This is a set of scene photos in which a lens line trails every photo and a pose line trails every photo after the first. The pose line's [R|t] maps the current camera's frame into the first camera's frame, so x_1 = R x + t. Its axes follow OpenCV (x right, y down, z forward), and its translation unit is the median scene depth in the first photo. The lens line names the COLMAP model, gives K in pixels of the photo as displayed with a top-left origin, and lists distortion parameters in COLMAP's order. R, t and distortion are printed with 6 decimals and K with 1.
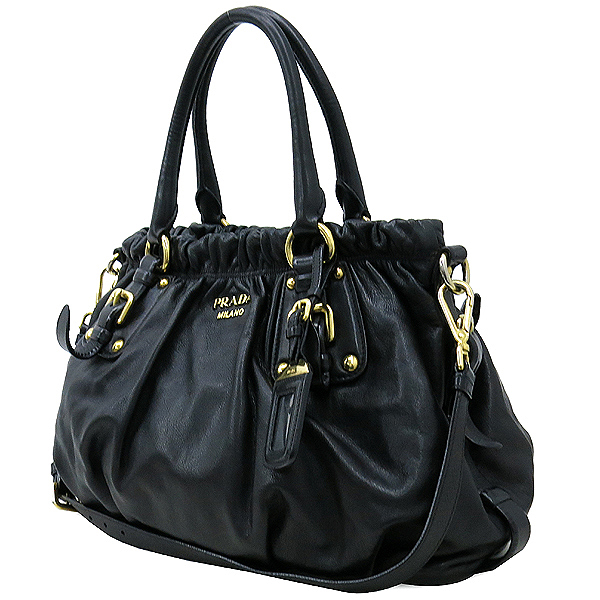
lens RADIAL K [[1018.4, 0, 299.8], [0, 1018.4, 298.7], [0, 0, 1]] dist [-0.285391, 0.000000]
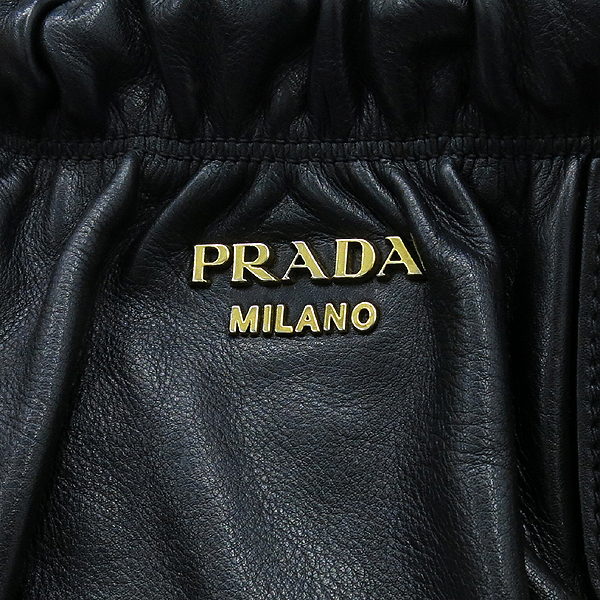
lens RADIAL K [[1018.4, 0, 299.3], [0, 1018.4, 298.6], [0, 0, 1]] dist [-0.285391, 0.000000]
pose [[0.892799, -0.116976, 0.435001, -0.172458], [-0.010458, 0.960051, 0.279630, -0.057428], [-0.450333, -0.254203, 0.855909, 0.781769]]
